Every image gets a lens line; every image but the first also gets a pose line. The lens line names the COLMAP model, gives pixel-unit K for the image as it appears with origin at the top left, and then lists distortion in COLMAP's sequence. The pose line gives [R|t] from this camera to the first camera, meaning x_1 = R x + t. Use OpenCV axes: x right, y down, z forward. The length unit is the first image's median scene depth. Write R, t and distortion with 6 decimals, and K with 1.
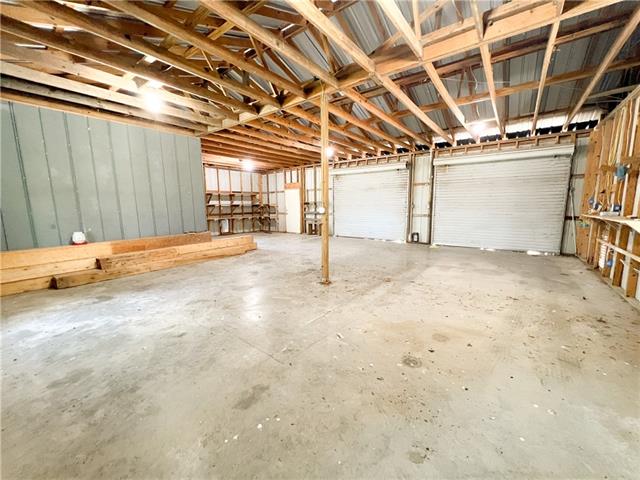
lens RADIAL K [[255.6, 0, 320.4], [0, 255.6, 241.0], [0, 0, 1]] dist [0.000659, -0.000072]
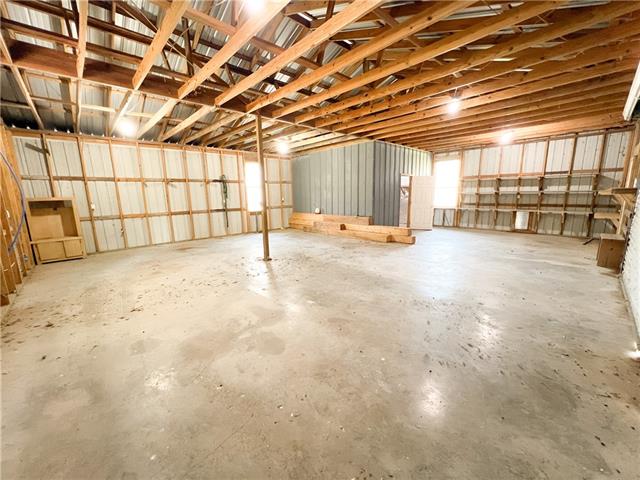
lens RADIAL K [[255.6, 0, 320.6], [0, 255.6, 238.9], [0, 0, 1]] dist [0.000659, -0.000072]
pose [[-0.162968, 0.190894, -0.967988, 1.370076], [-0.121164, 0.969806, 0.211651, -0.281749], [0.979163, 0.151777, -0.134918, 1.596831]]
